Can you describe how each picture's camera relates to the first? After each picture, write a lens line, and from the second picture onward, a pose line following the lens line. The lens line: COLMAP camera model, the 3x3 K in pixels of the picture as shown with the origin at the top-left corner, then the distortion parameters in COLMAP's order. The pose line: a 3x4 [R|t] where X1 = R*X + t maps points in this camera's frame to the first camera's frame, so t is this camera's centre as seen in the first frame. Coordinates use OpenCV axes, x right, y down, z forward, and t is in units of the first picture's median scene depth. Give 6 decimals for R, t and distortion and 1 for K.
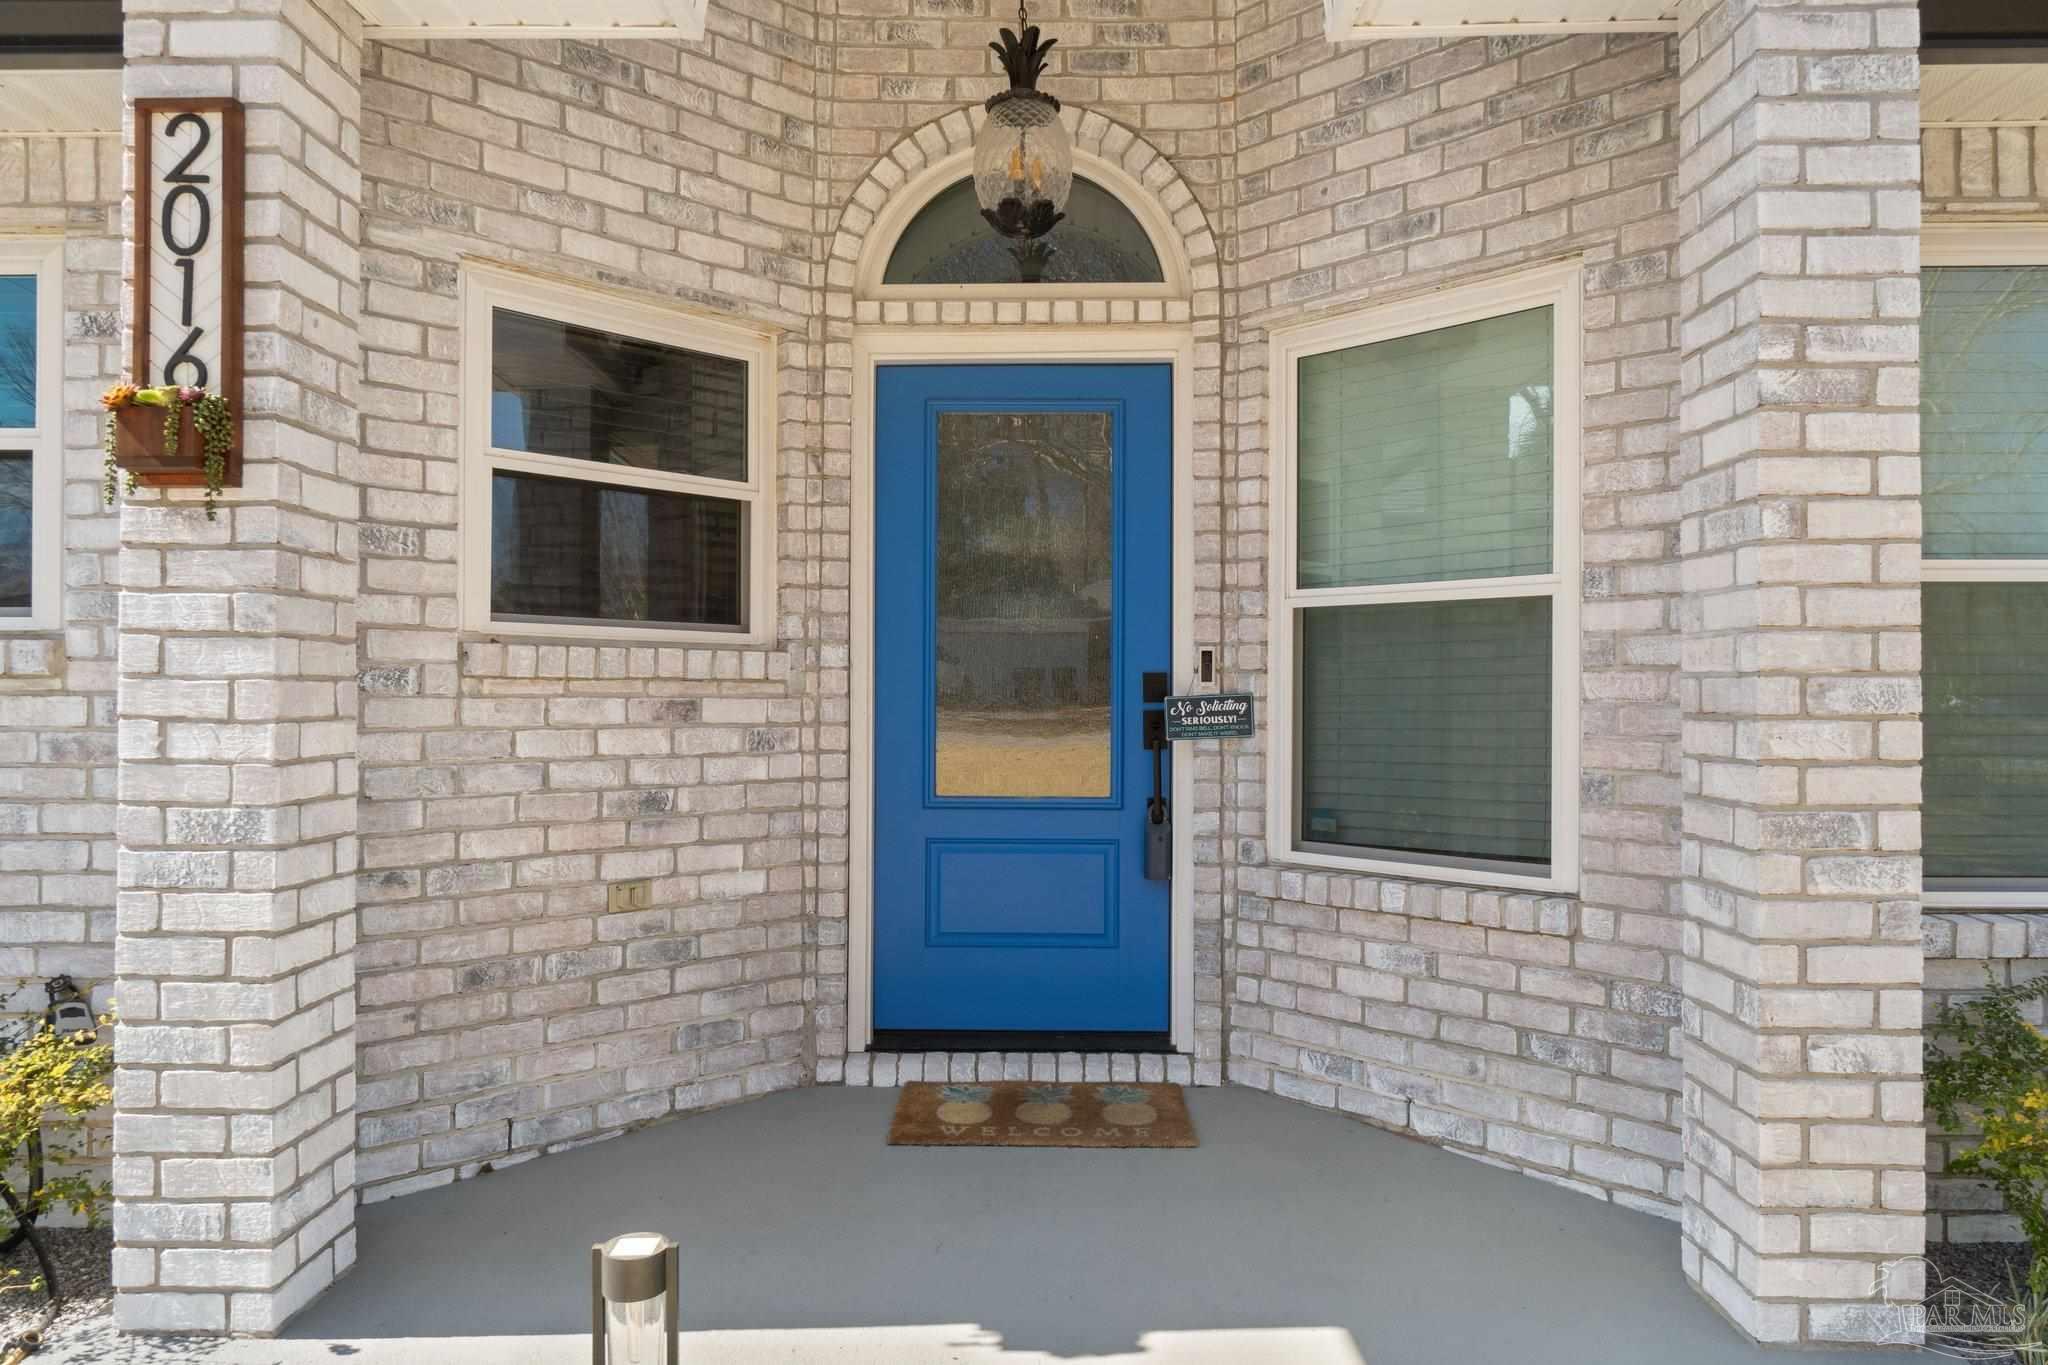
lens RADIAL K [[1351.6, 0, 1029.6], [0, 1351.6, 691.1], [0, 0, 1]] dist [0.002989, -0.000110]
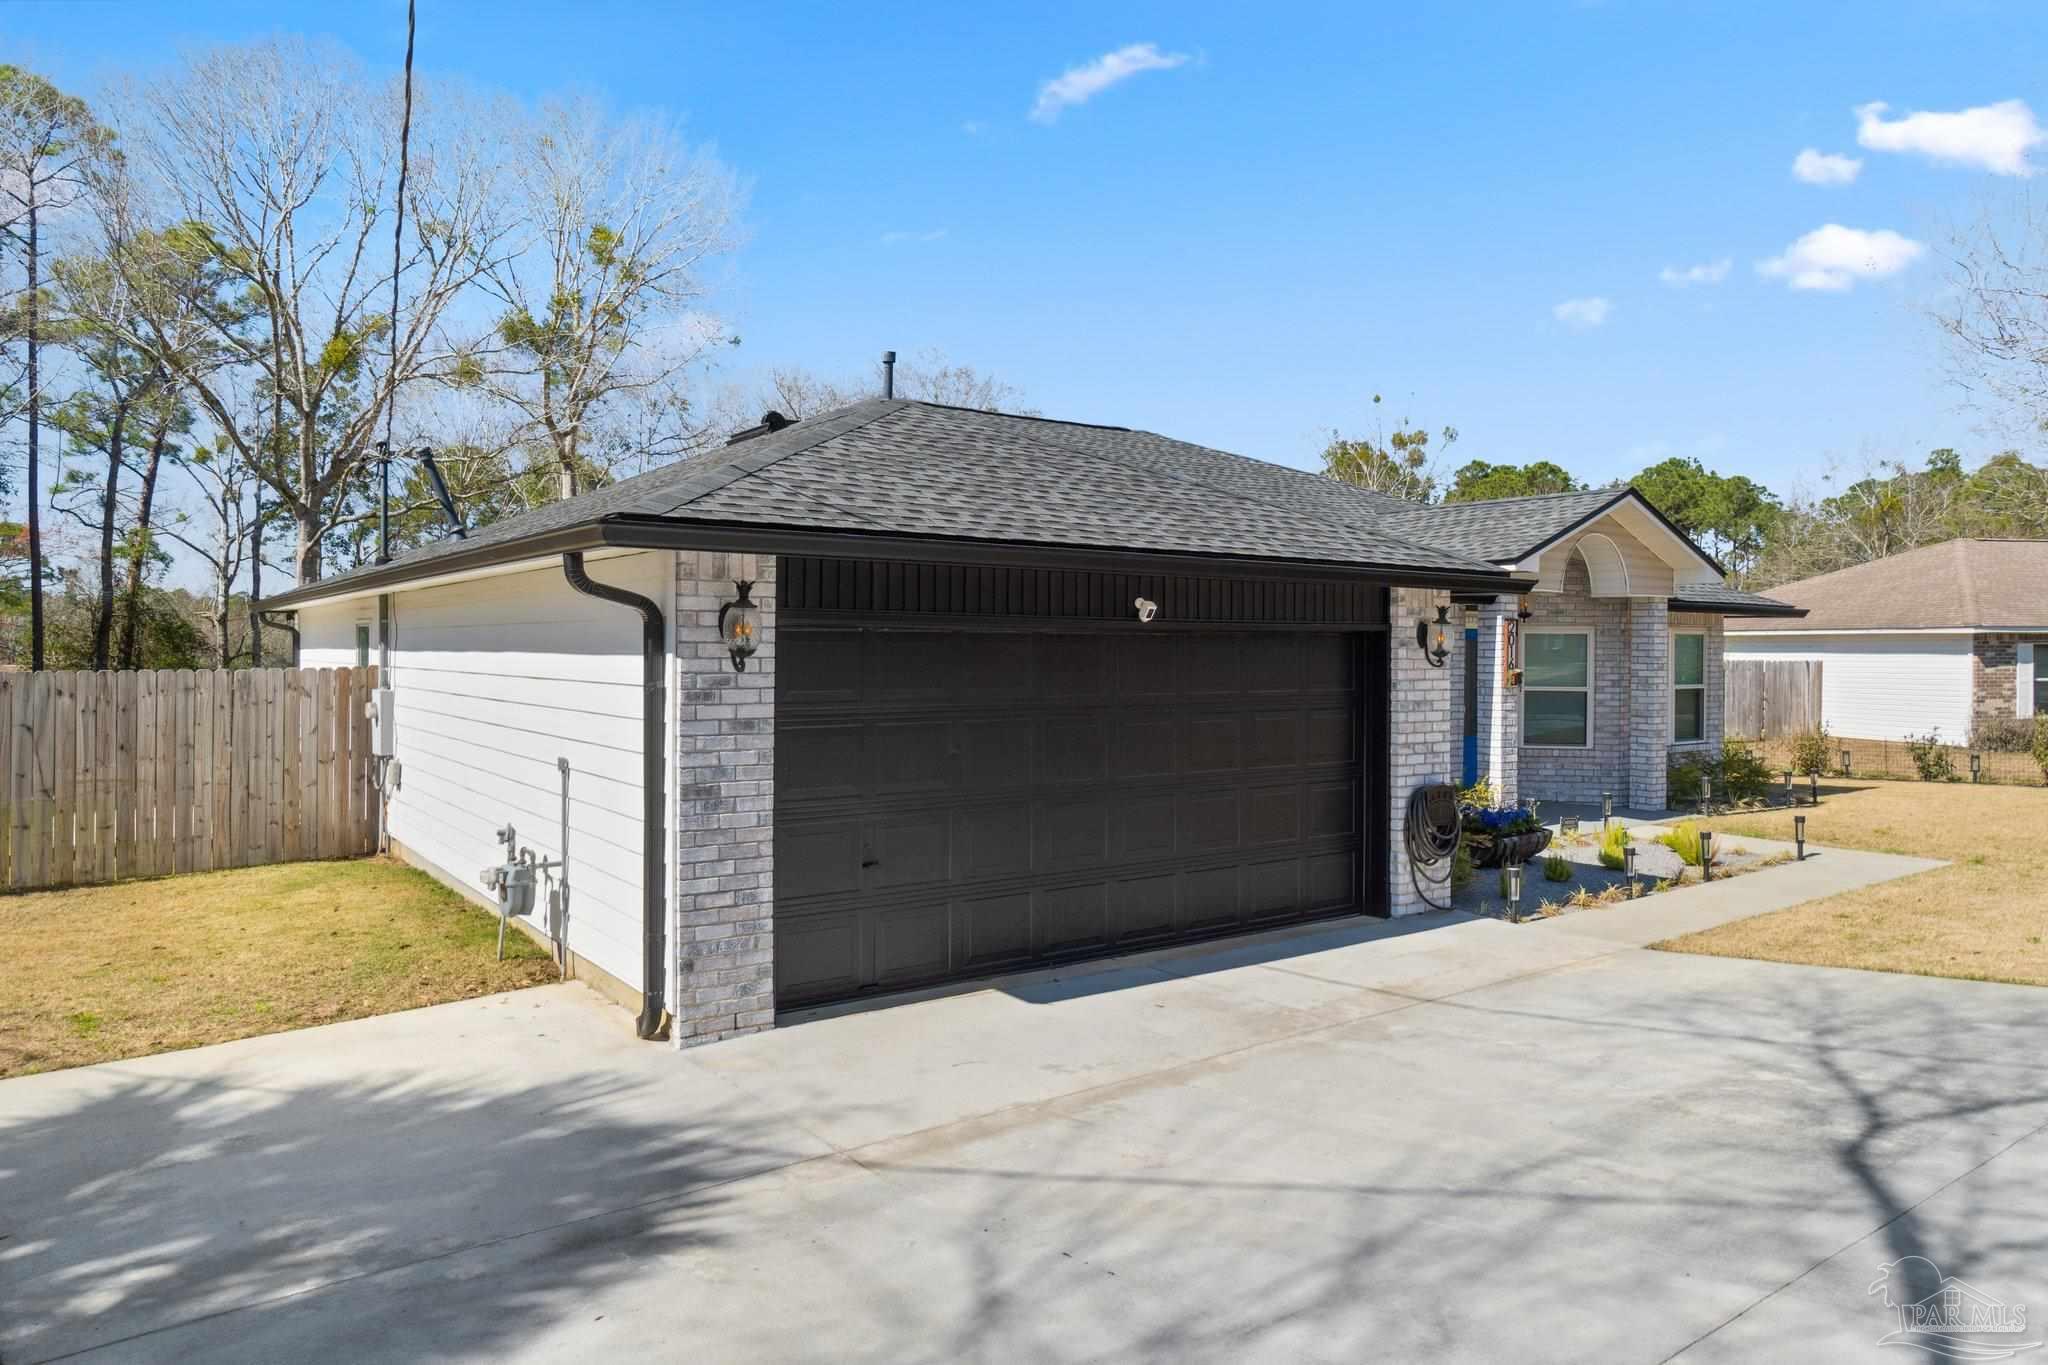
lens RADIAL K [[1340.4, 0, 1057.3], [0, 1340.4, 681.0], [0, 0, 1]] dist [0.007529, 0.000802]
pose [[0.791880, -0.012900, 0.610540, -4.193244], [-0.006717, 0.999532, 0.029831, -0.242068], [-0.610639, -0.027724, 0.791423, -1.748349]]
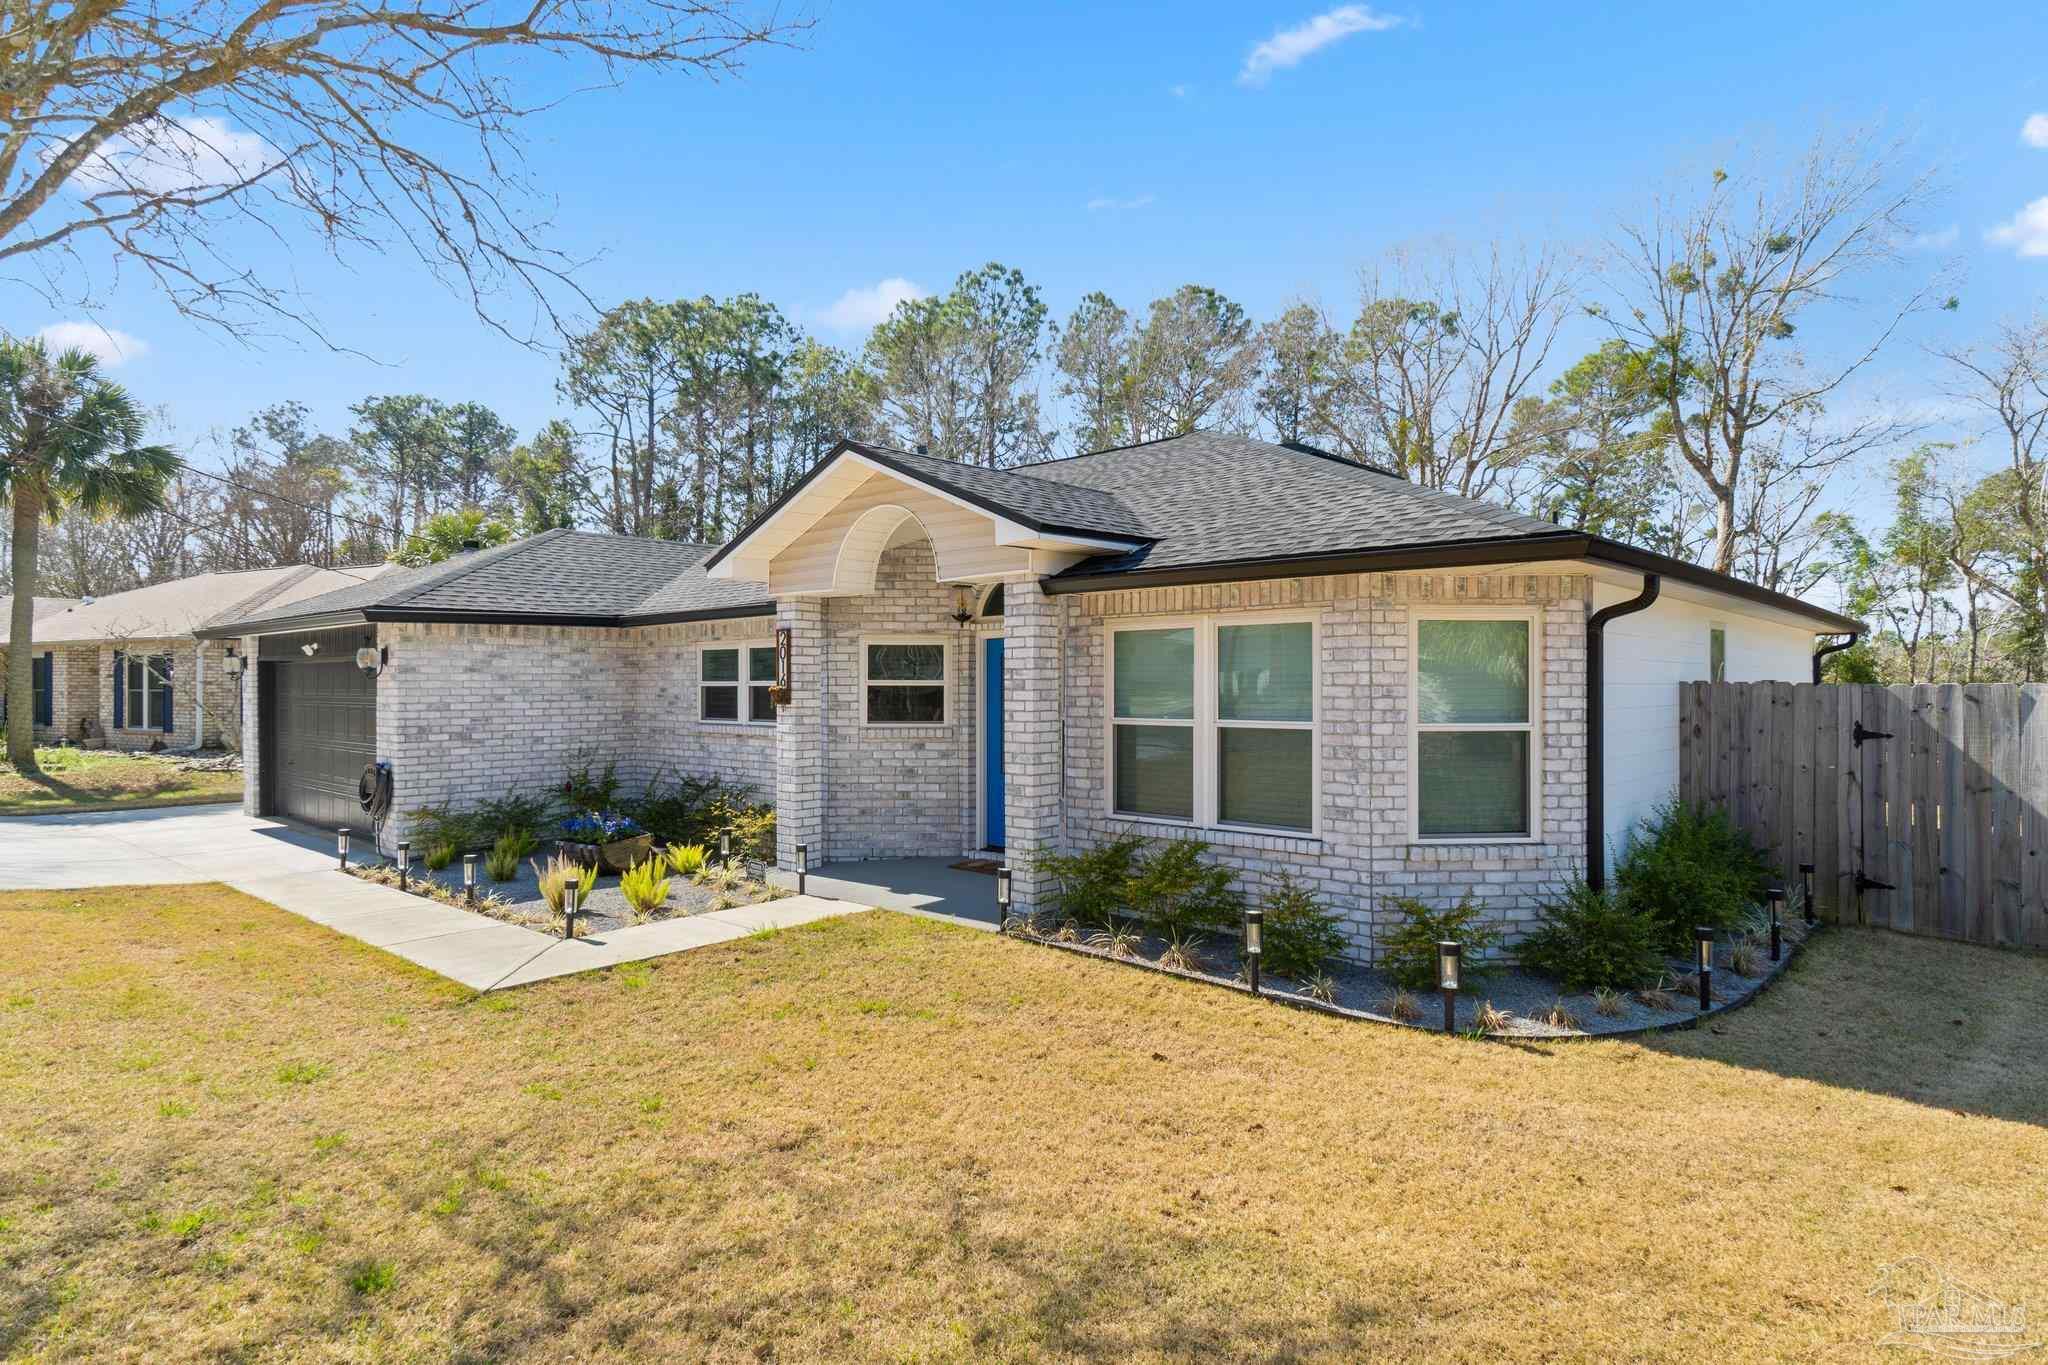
lens RADIAL K [[1119.5, 0, 1021.3], [0, 1119.5, 687.0], [0, 0, 1]] dist [-0.004038, -0.000890]
pose [[0.735919, -0.001053, -0.677069, 2.143712], [0.008205, 0.999939, 0.007363, -0.177867], [0.677020, -0.010974, 0.735883, -1.111033]]
